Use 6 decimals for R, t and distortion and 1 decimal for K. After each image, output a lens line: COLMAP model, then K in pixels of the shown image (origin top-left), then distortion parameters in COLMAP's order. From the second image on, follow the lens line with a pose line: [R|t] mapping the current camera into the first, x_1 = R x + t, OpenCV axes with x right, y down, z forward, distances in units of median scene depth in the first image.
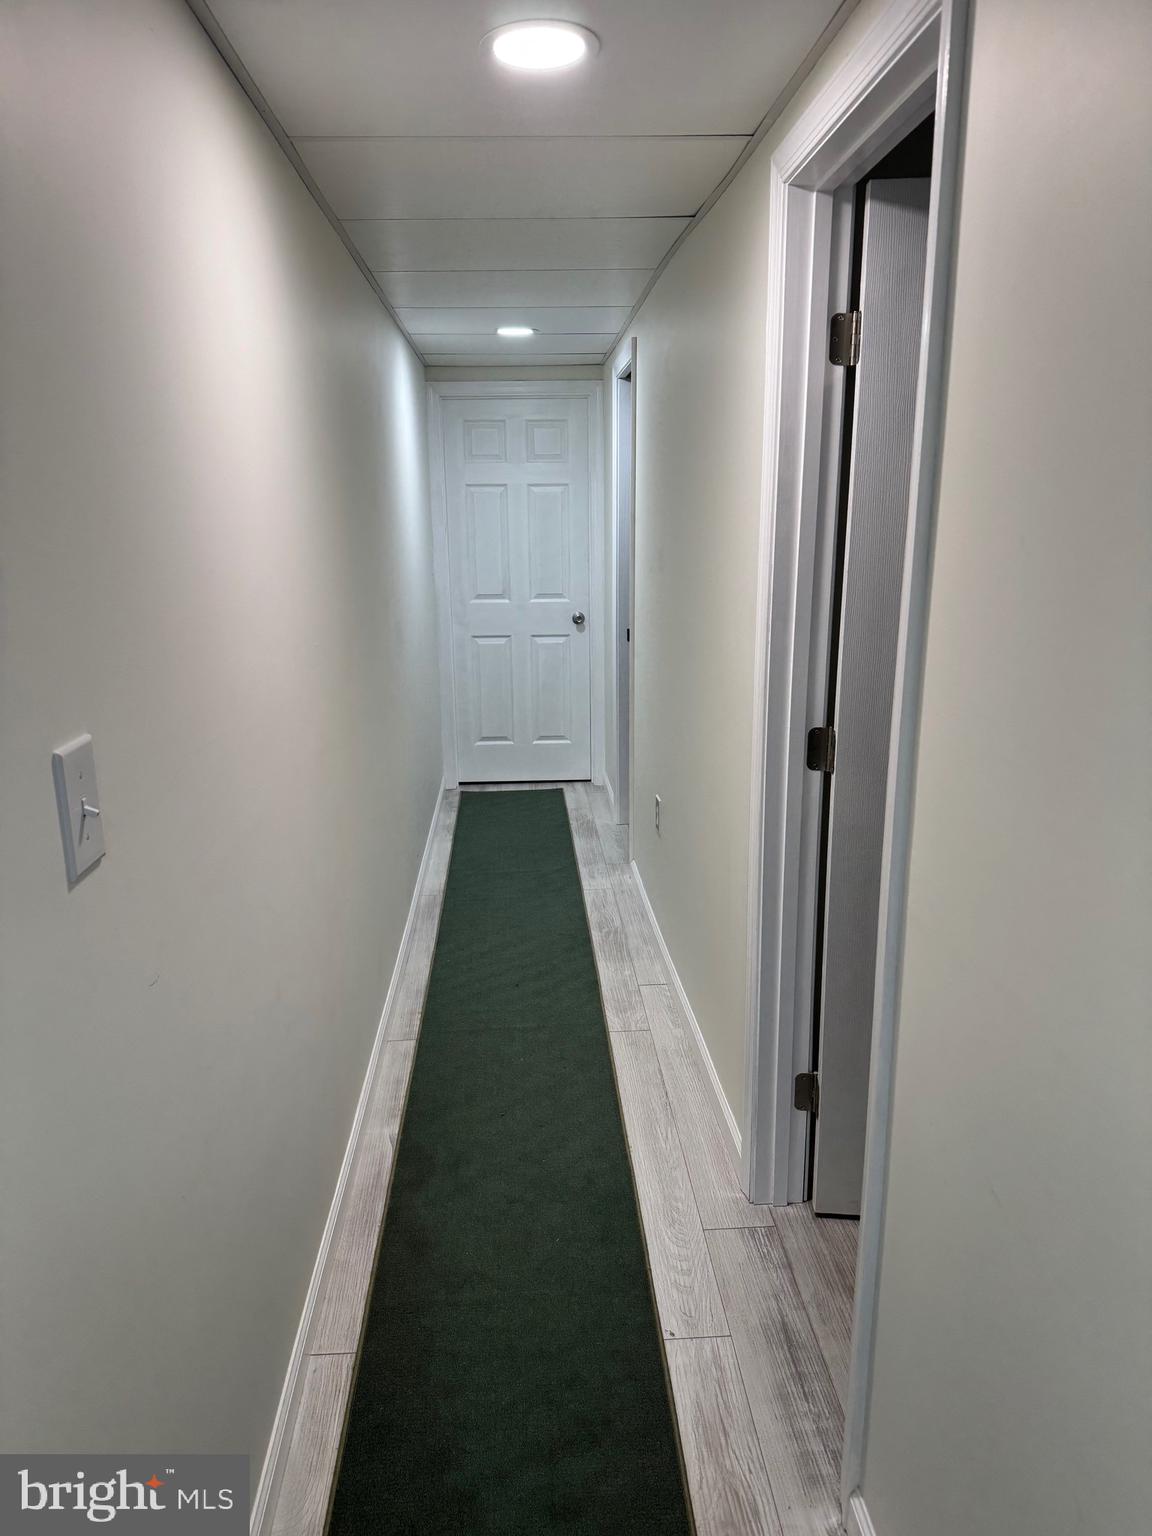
lens RADIAL K [[1084.7, 0, 576.0], [0, 1084.7, 768.0], [0, 0, 1]] dist [0.018284, -0.007322]
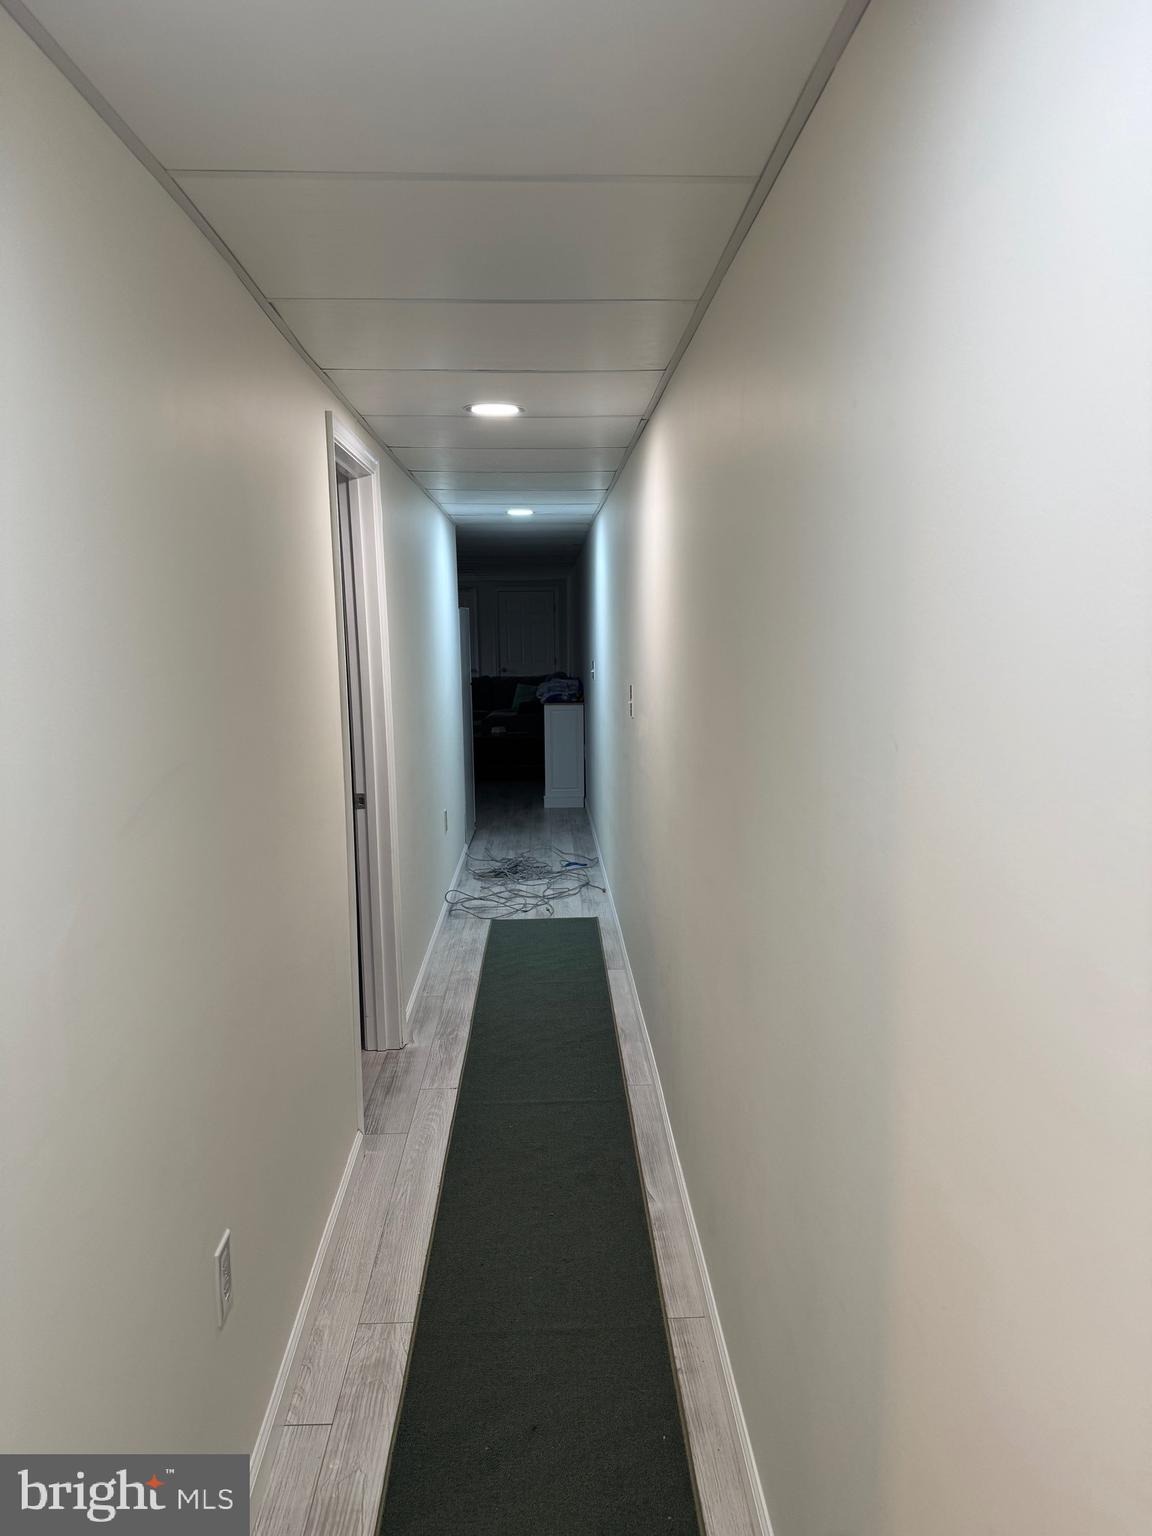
lens RADIAL K [[1084.7, 0, 576.0], [0, 1084.7, 768.0], [0, 0, 1]] dist [0.018284, -0.007322]
pose [[-0.999367, 0.021880, 0.028041, -0.182544], [0.030472, 0.933303, 0.357794, -0.626535], [-0.018342, 0.358423, -0.933379, 2.559668]]
